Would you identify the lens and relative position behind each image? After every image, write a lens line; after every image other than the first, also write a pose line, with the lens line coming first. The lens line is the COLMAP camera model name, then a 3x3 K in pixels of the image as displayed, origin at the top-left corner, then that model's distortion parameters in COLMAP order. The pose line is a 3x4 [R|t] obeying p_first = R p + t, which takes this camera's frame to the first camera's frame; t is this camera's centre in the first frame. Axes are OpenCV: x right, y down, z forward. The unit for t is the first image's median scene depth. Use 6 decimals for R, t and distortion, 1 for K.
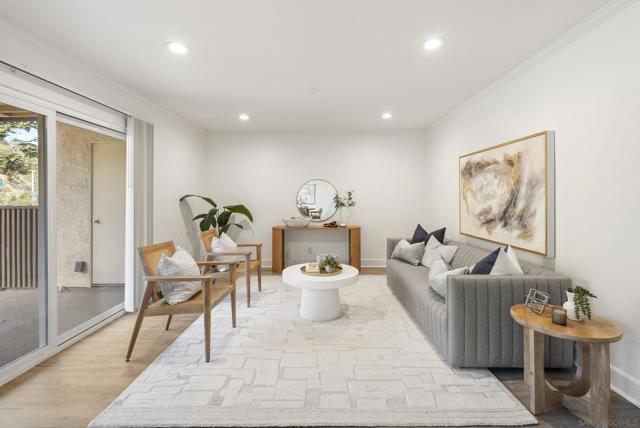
lens RADIAL K [[291.9, 0, 320.3], [0, 291.9, 198.1], [0, 0, 1]] dist [-0.014295, 0.003960]
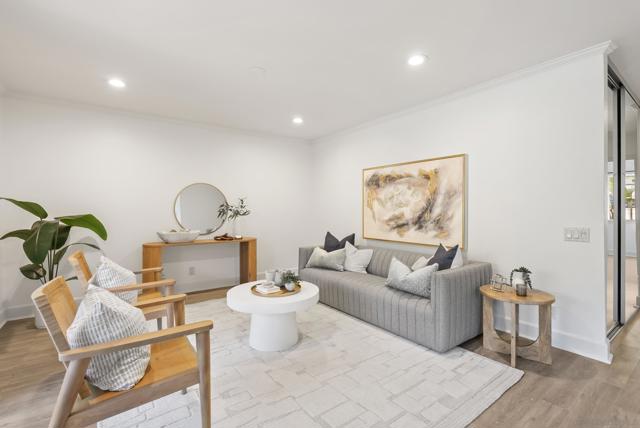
lens RADIAL K [[291.9, 0, 321.5], [0, 291.9, 212.9], [0, 0, 1]] dist [-0.014295, 0.003960]
pose [[0.801220, -0.002988, 0.598363, -0.405065], [-0.003541, 0.999946, 0.009735, 0.018630], [-0.598360, -0.009919, 0.801166, 0.258049]]
